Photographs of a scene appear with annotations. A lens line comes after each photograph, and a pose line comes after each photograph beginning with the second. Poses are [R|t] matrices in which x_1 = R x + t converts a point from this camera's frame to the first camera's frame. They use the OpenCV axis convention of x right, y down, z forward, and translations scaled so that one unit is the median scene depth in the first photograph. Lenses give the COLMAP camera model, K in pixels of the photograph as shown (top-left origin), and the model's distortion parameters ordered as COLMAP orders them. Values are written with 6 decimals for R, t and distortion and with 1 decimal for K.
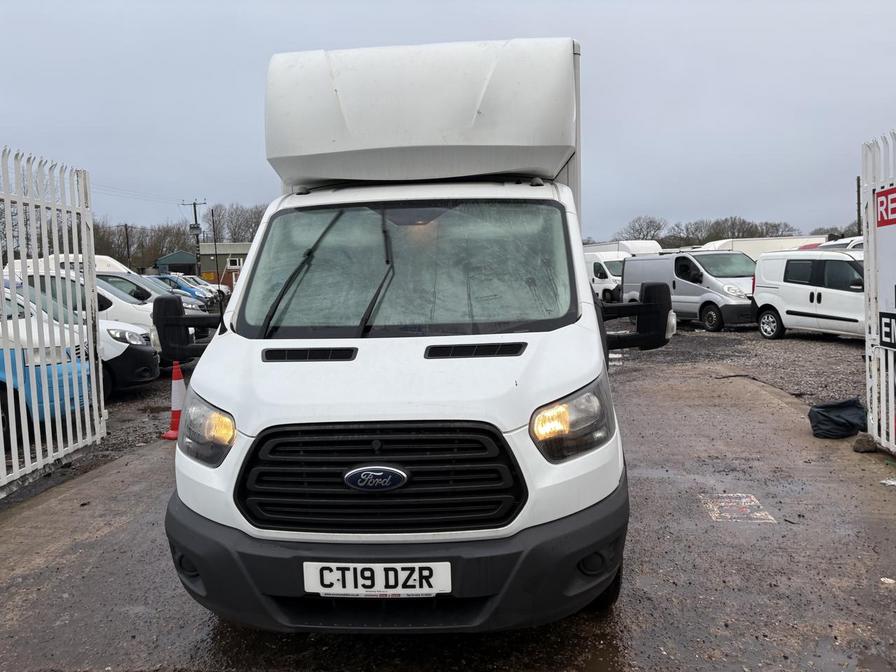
lens RADIAL K [[675.1, 0, 456.1], [0, 675.1, 334.0], [0, 0, 1]] dist [0.040660, -0.034196]
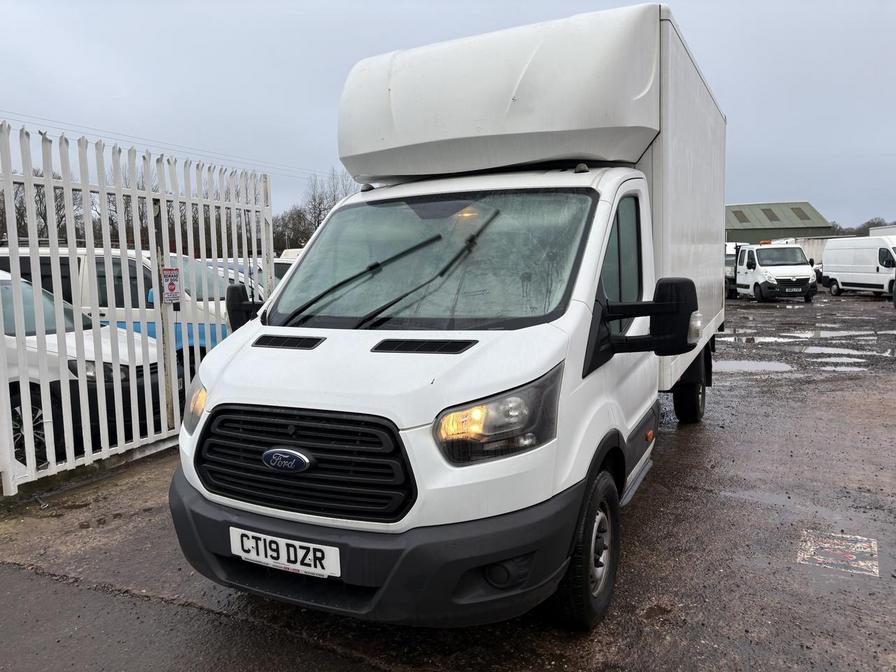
lens RADIAL K [[675.1, 0, 449.0], [0, 675.1, 338.7], [0, 0, 1]] dist [0.040660, -0.034196]
pose [[0.923174, 0.046675, -0.381538, 0.472287], [-0.036643, 0.998766, 0.033521, -0.022768], [0.382632, -0.016965, 0.923745, 0.096979]]
